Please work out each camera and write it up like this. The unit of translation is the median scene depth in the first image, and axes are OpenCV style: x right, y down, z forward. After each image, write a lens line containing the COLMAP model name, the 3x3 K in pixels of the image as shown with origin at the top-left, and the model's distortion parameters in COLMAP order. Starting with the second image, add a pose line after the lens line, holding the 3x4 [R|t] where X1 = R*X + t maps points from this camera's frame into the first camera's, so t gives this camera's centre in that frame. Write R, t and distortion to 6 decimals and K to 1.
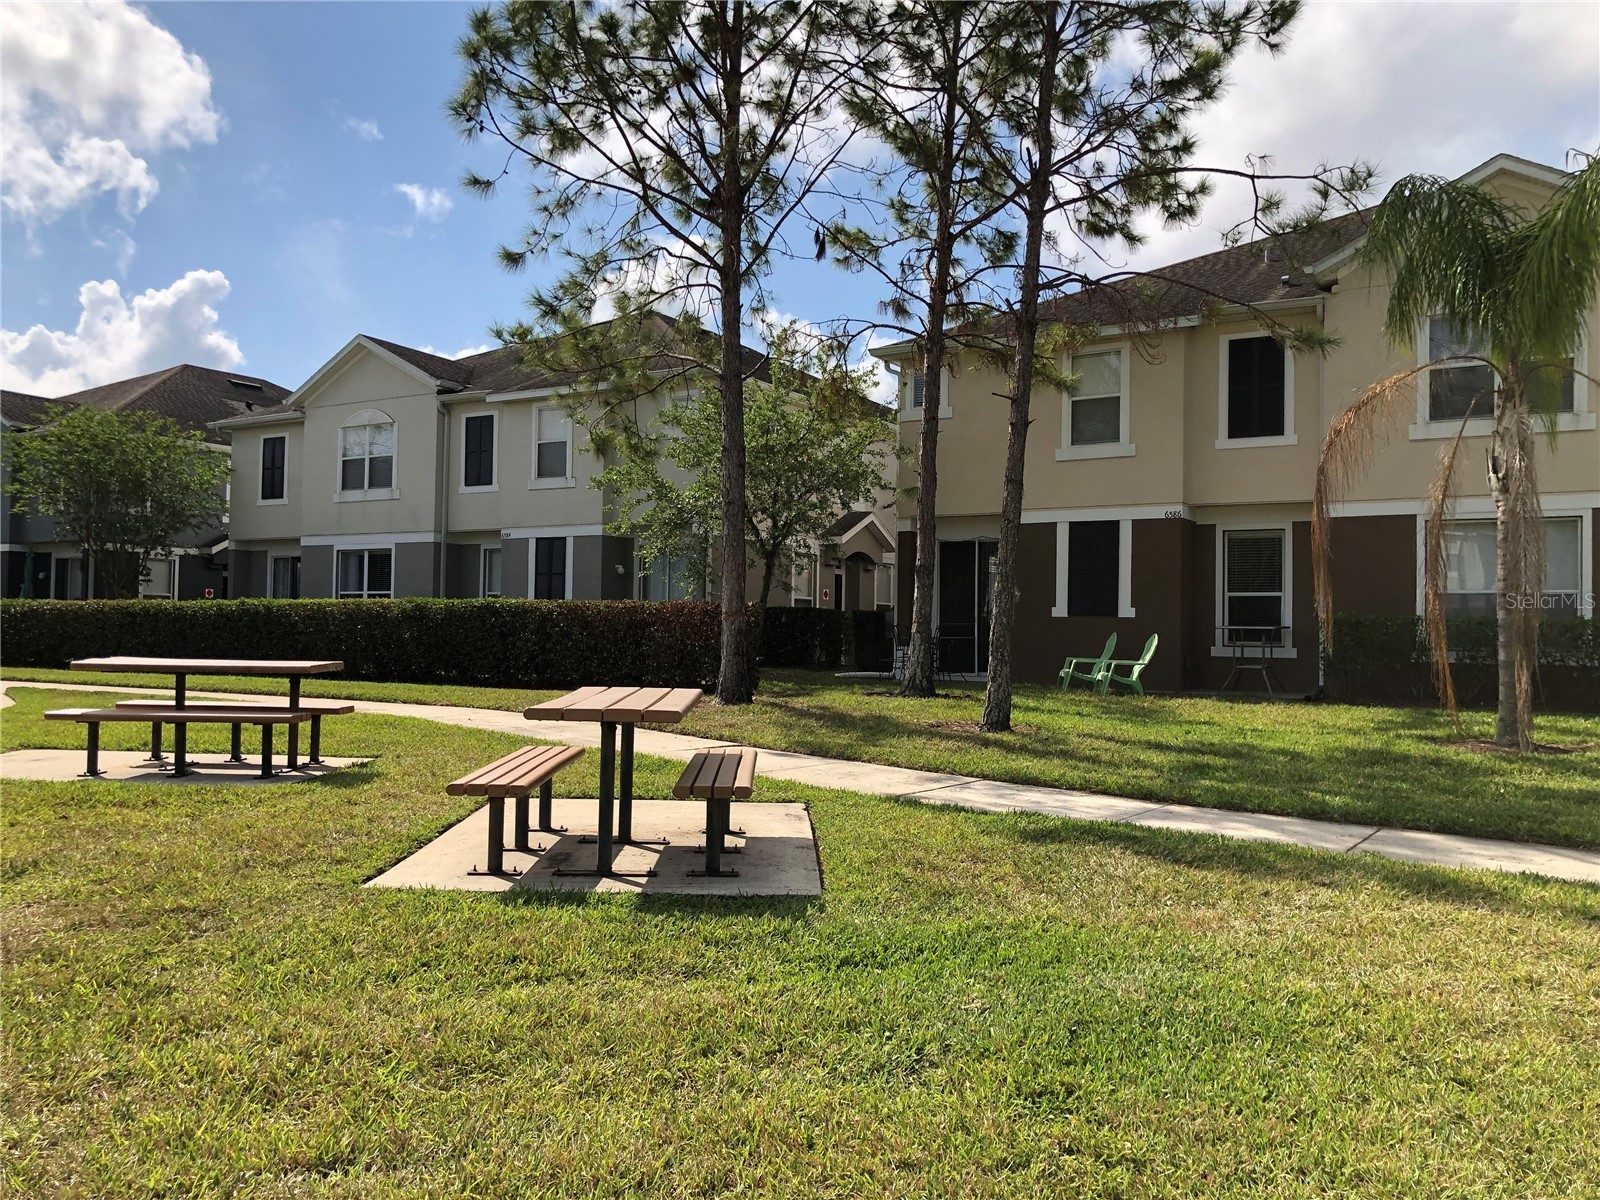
lens RADIAL K [[1309.8, 0, 808.7], [0, 1309.8, 600.0], [0, 0, 1]] dist [0.082745, -0.081232]
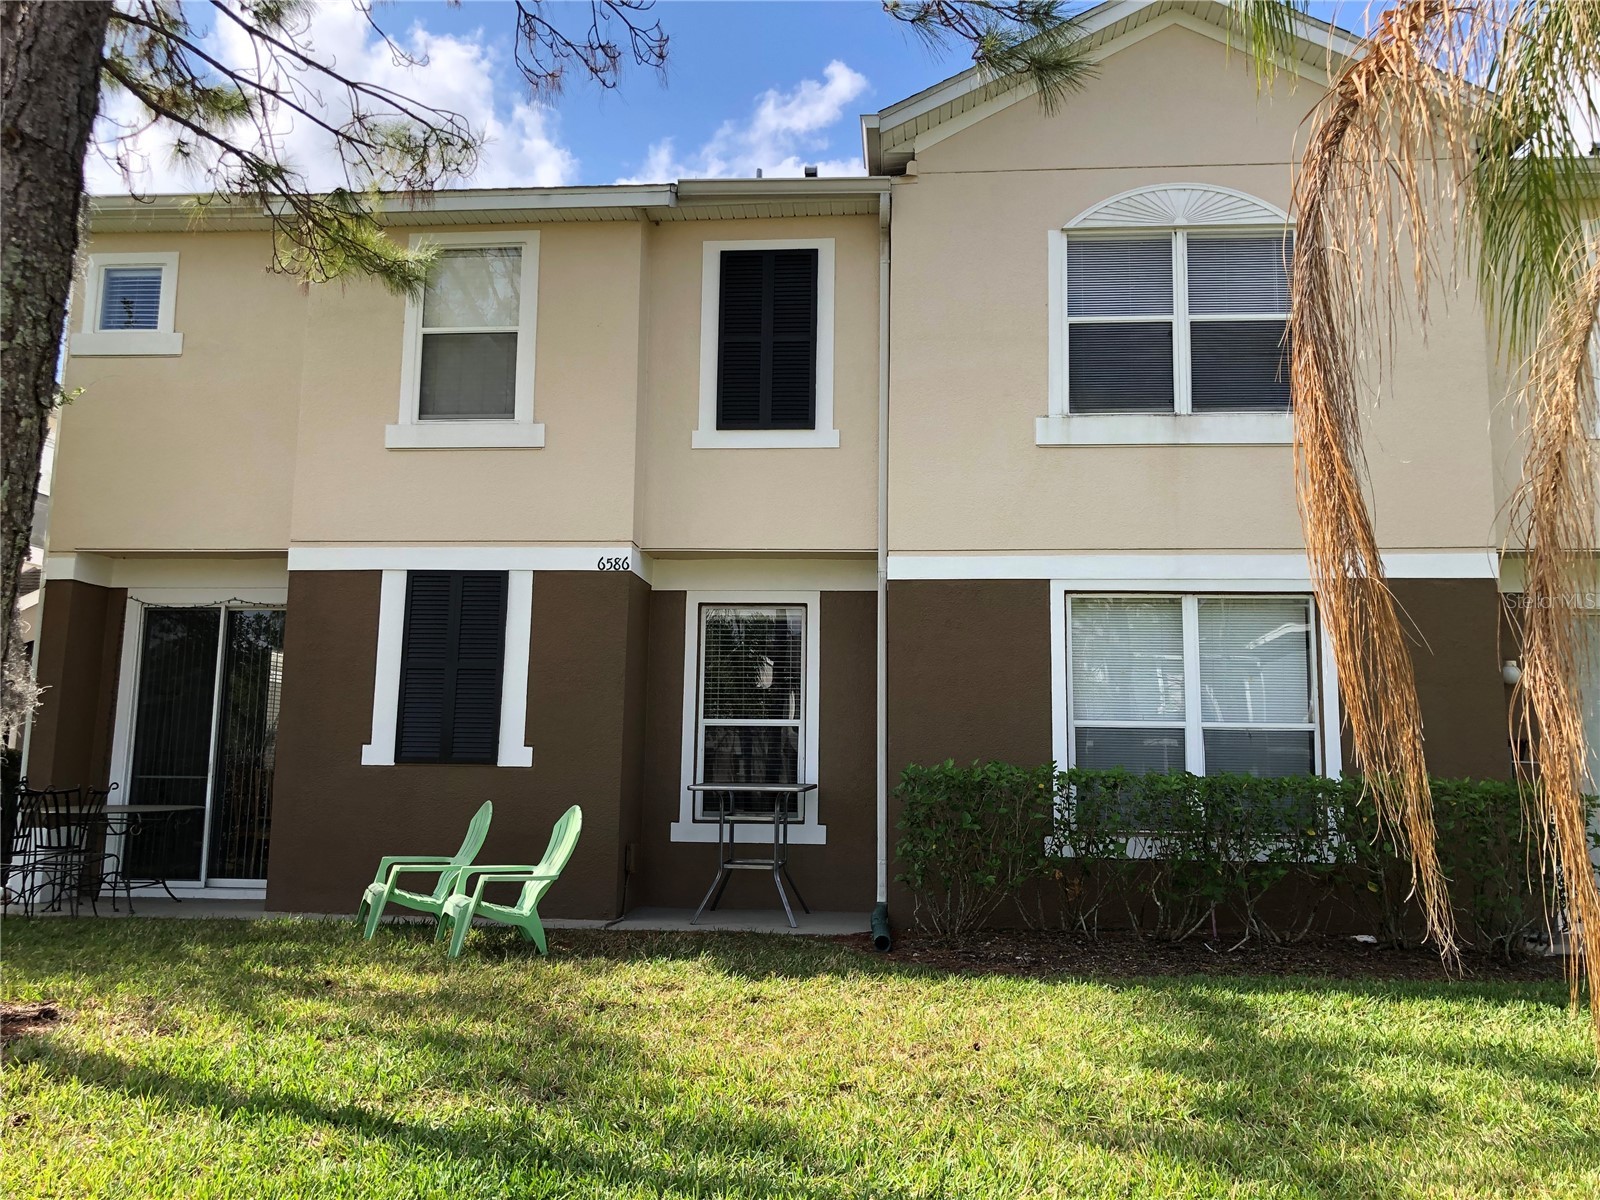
lens RADIAL K [[1309.8, 0, 808.7], [0, 1309.8, 600.0], [0, 0, 1]] dist [0.082745, -0.081232]
pose [[0.897589, 0.059278, 0.436829, 0.122925], [-0.014573, 0.994366, -0.104991, 0.001275], [-0.440592, 0.087872, 0.893396, 0.512971]]
